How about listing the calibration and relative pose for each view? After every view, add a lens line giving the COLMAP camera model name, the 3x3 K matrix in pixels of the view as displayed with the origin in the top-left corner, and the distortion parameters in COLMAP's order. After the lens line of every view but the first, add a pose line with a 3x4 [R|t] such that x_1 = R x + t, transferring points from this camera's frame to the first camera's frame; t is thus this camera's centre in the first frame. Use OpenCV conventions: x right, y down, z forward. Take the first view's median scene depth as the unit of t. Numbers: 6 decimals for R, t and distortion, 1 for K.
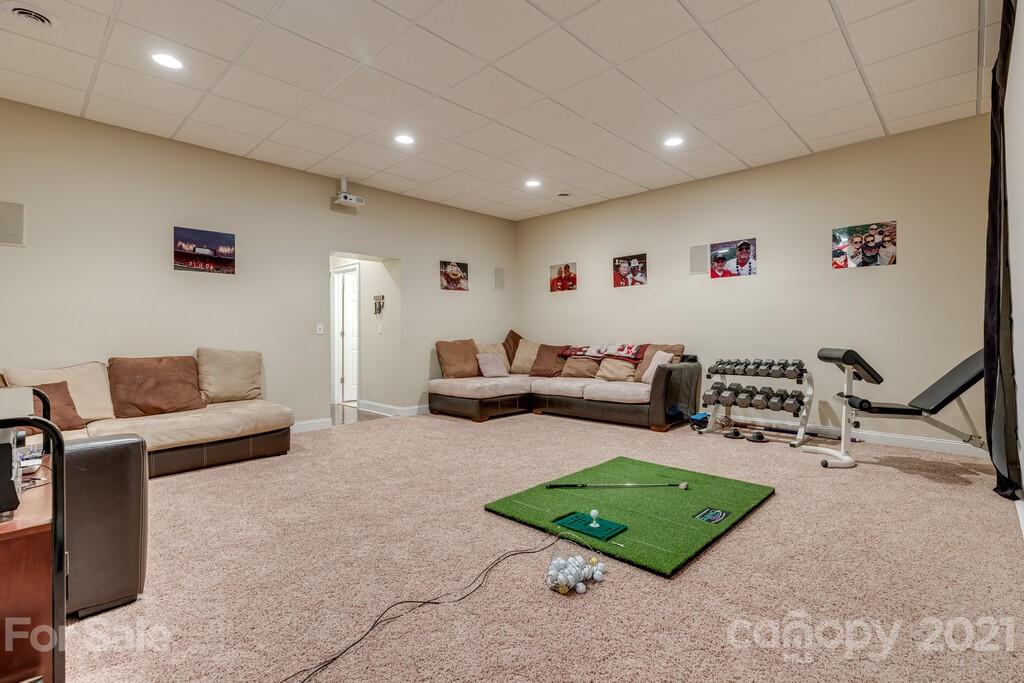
lens RADIAL K [[461.3, 0, 511.1], [0, 461.3, 337.3], [0, 0, 1]] dist [0.003808, 0.000291]
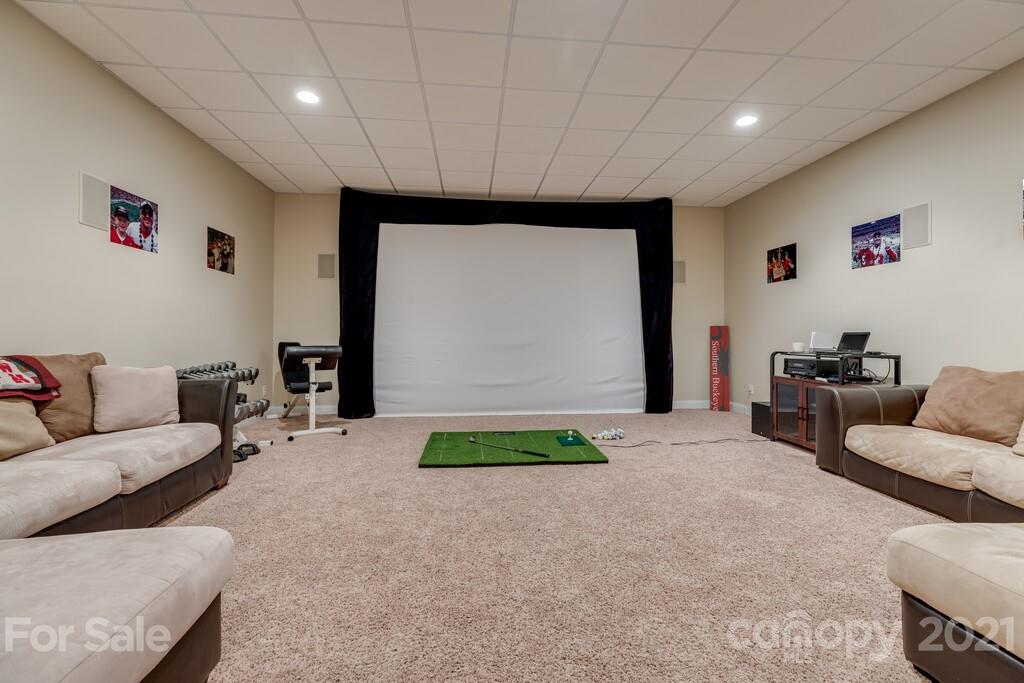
lens RADIAL K [[461.3, 0, 513.6], [0, 461.3, 337.1], [0, 0, 1]] dist [0.003808, 0.000291]
pose [[-0.766375, -0.005185, 0.642372, -0.380380], [0.002306, 0.999939, 0.010822, -0.007712], [-0.642389, 0.009775, -0.766316, 1.173870]]
